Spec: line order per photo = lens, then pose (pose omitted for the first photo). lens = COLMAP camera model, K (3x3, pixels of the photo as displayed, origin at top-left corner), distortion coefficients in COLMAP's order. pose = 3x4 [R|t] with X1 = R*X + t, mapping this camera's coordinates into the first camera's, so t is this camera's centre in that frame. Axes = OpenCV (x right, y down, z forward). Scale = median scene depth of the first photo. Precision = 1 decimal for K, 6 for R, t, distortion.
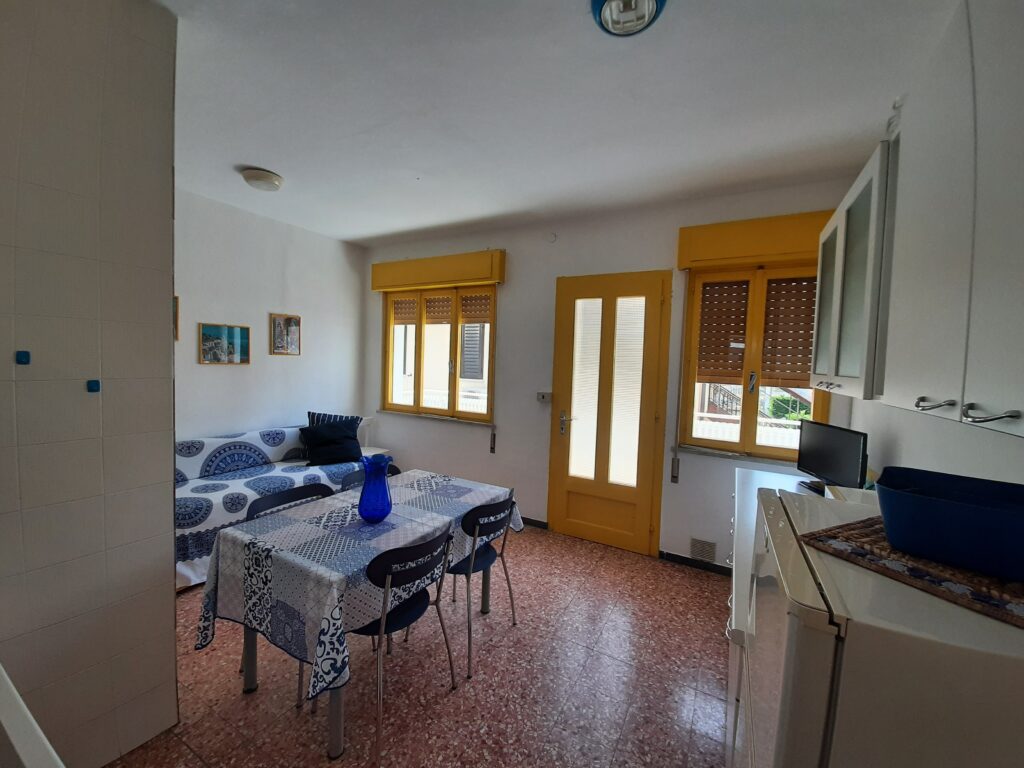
lens RADIAL K [[402.4, 0, 512.4], [0, 402.4, 379.4], [0, 0, 1]] dist [-0.000876, -0.000213]
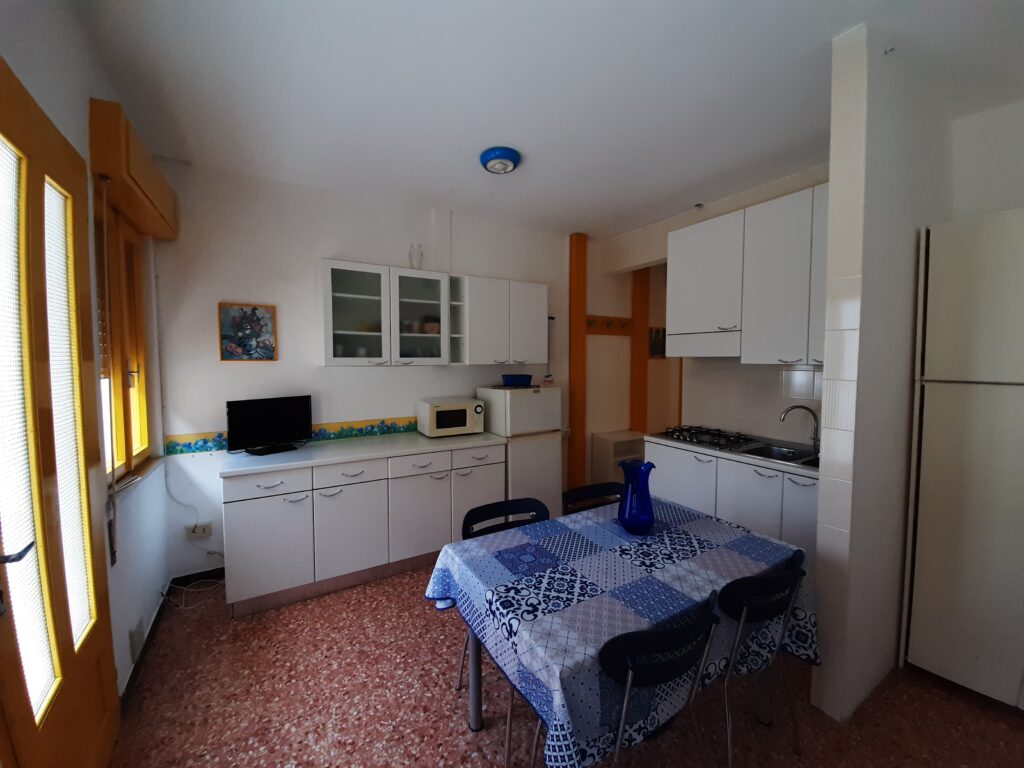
lens RADIAL K [[402.4, 0, 512.4], [0, 402.4, 379.4], [0, 0, 1]] dist [-0.000876, -0.000213]
pose [[-0.861593, -0.060859, 0.503938, -0.356819], [-0.005391, 0.993828, 0.110805, -0.063727], [-0.507571, 0.092753, -0.856603, 1.252642]]
